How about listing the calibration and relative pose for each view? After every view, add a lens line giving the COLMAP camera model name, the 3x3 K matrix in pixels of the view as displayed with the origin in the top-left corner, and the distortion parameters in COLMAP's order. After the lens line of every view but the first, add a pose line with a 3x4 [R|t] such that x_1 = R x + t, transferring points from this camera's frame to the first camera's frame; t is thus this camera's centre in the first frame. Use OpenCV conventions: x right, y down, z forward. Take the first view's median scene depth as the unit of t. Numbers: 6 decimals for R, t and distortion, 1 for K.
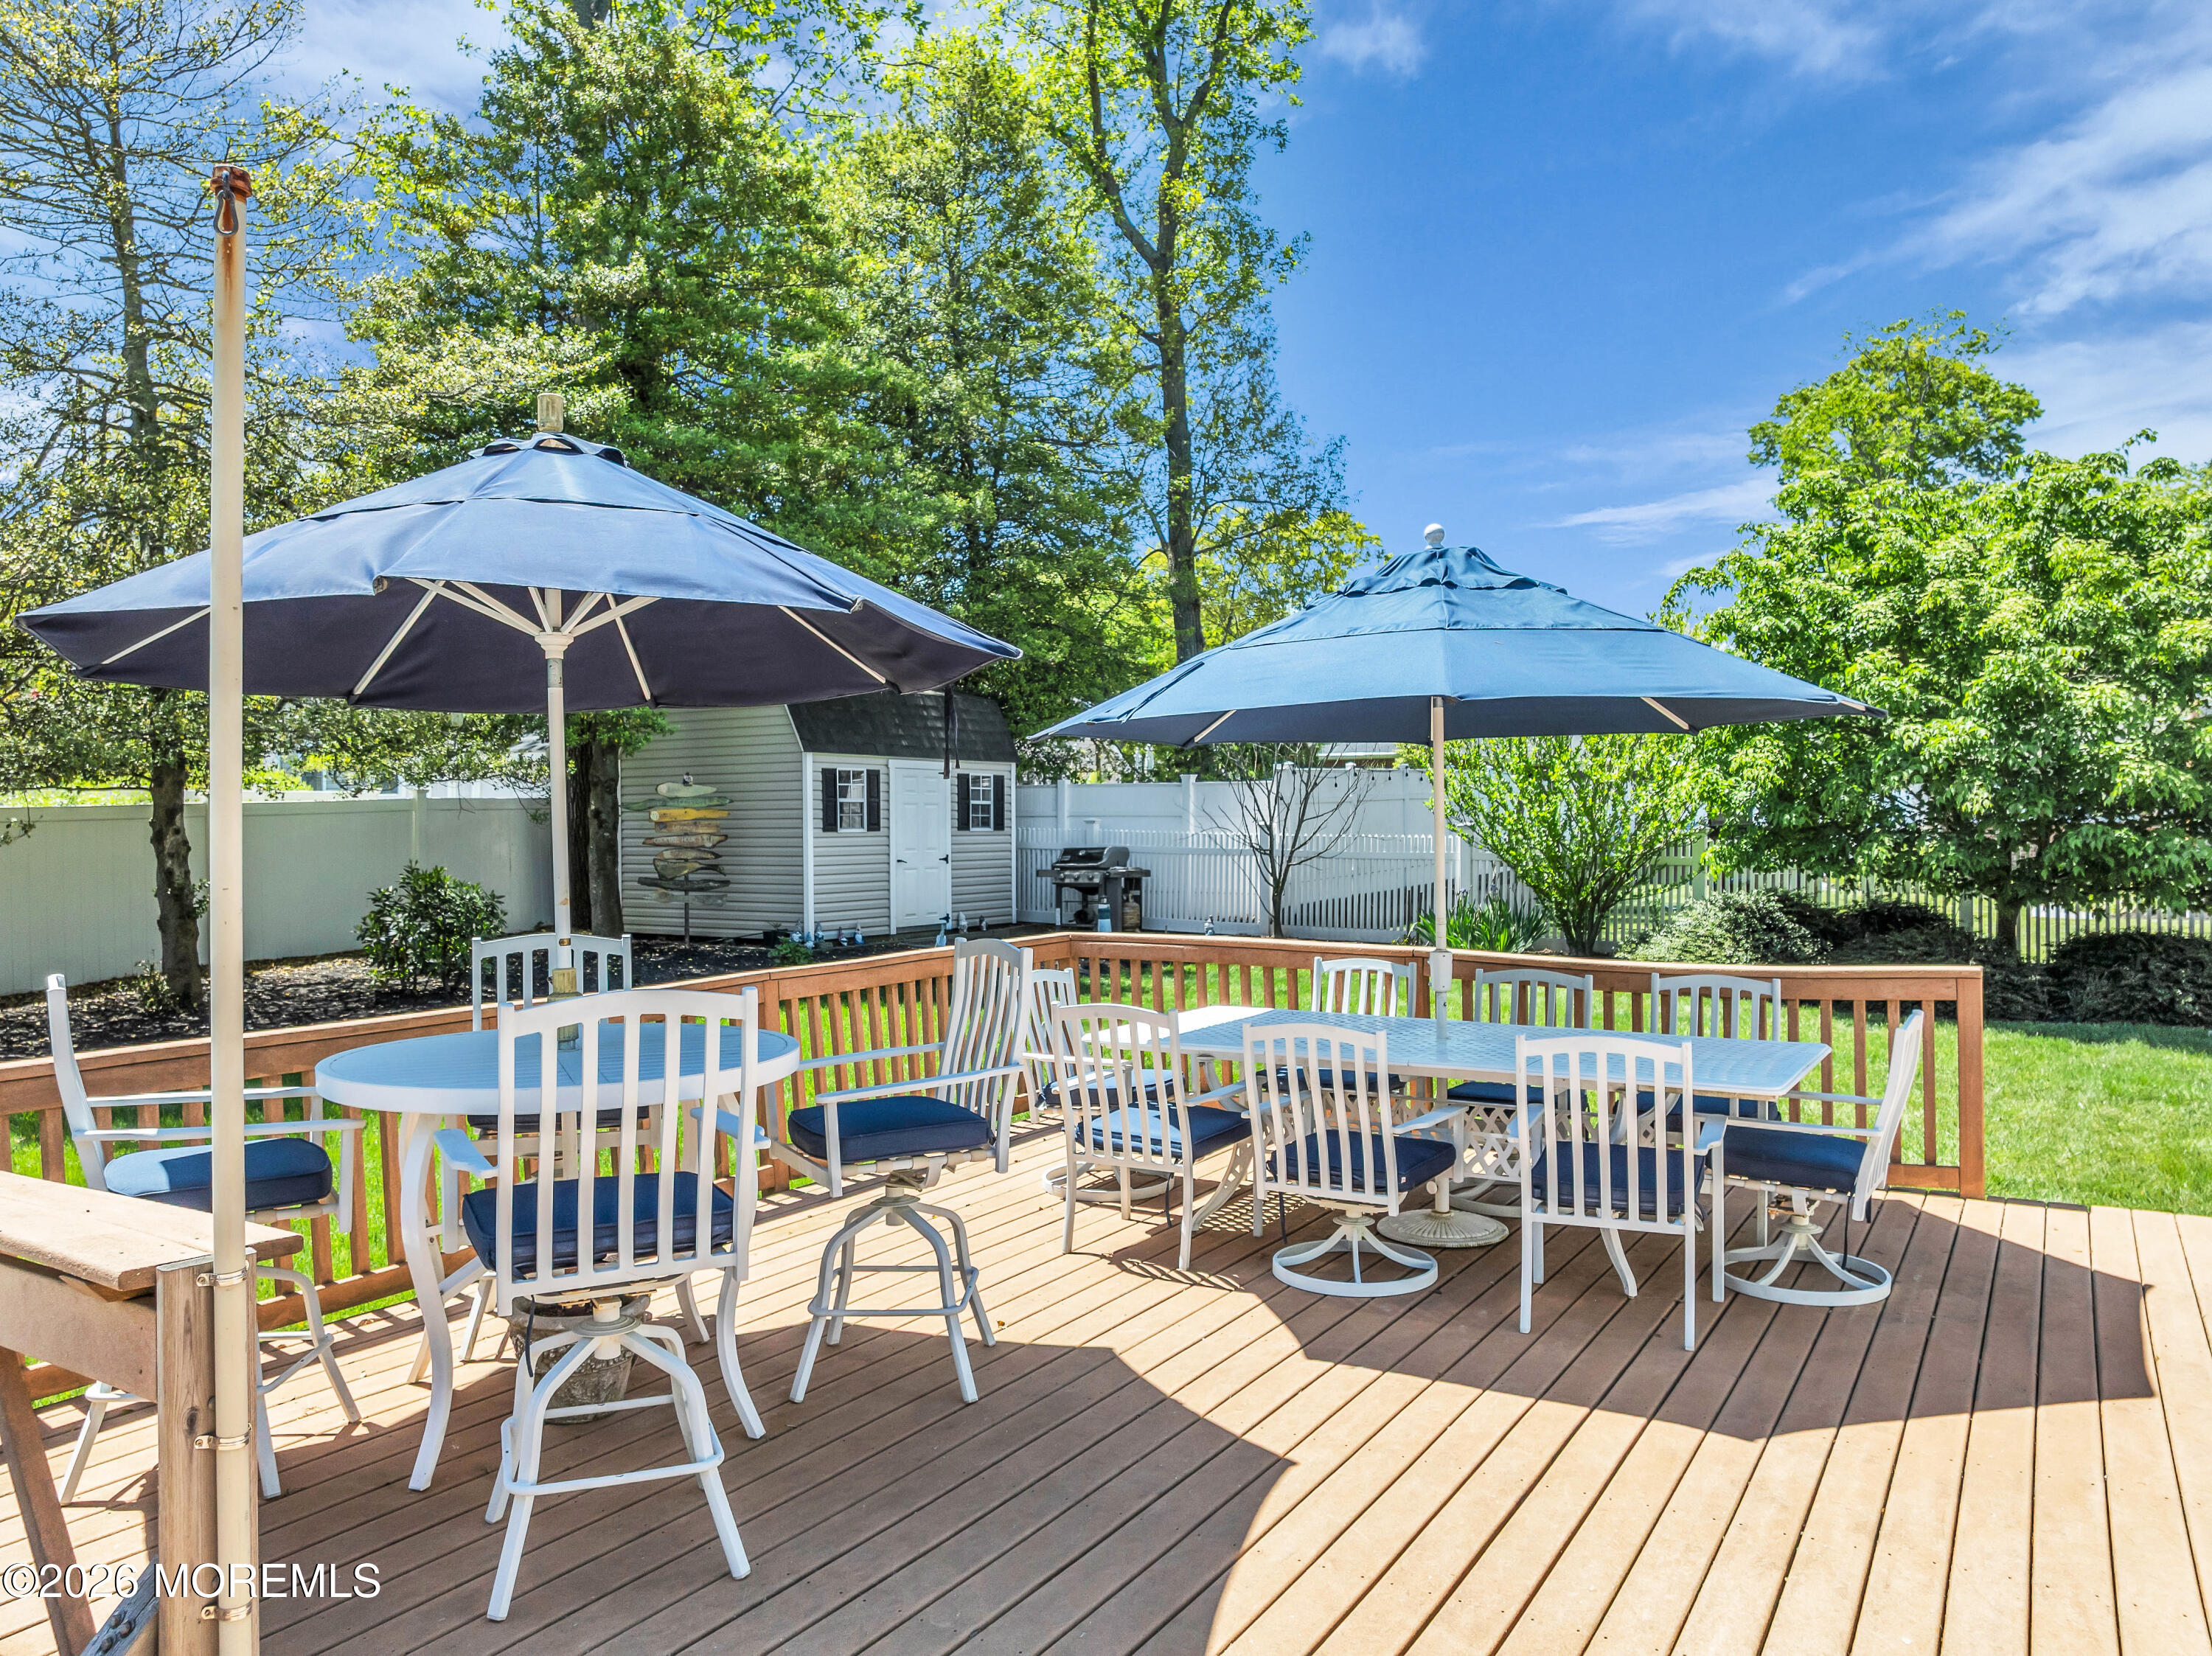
lens RADIAL K [[1561.8, 0, 1106.0], [0, 1561.8, 828.0], [0, 0, 1]] dist [-0.040115, -0.000543]
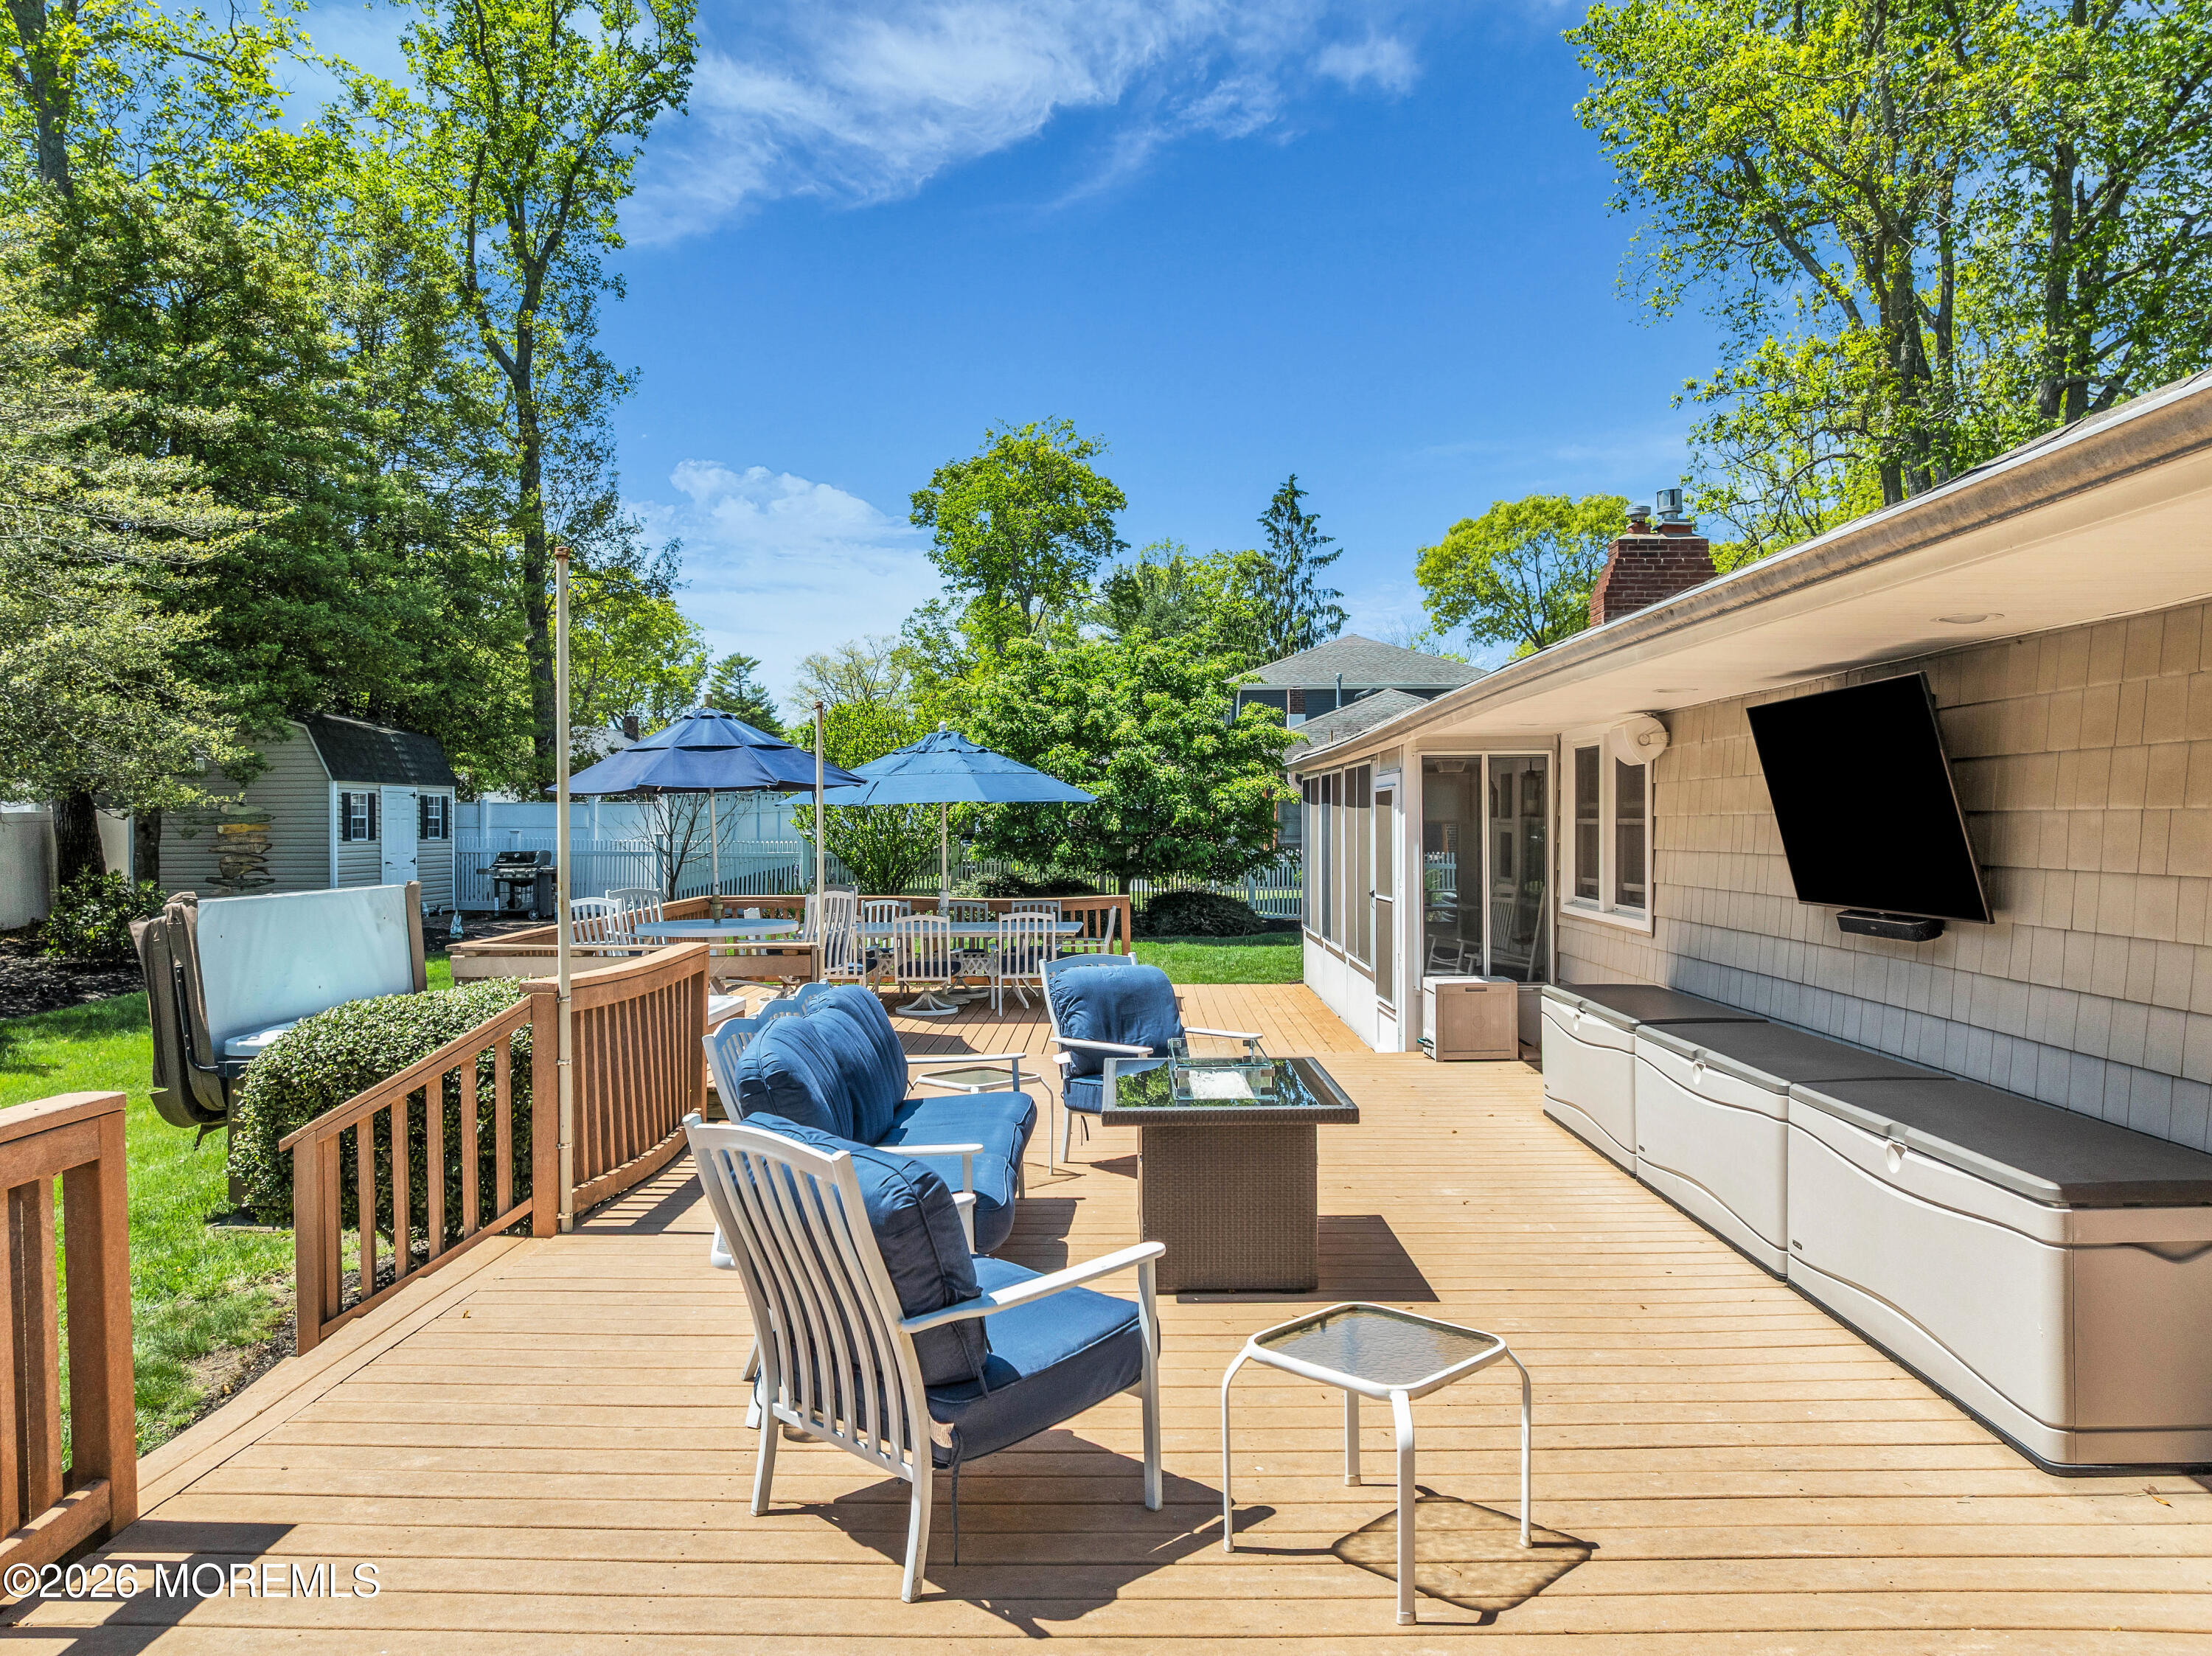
lens RADIAL K [[1561.8, 0, 1106.0], [0, 1561.8, 828.0], [0, 0, 1]] dist [-0.040115, -0.000543]
pose [[0.859283, 0.000011, 0.511501, -0.378334], [0.000183, 1.000000, -0.000328, -0.010229], [-0.511501, 0.000375, 0.859283, -0.578500]]
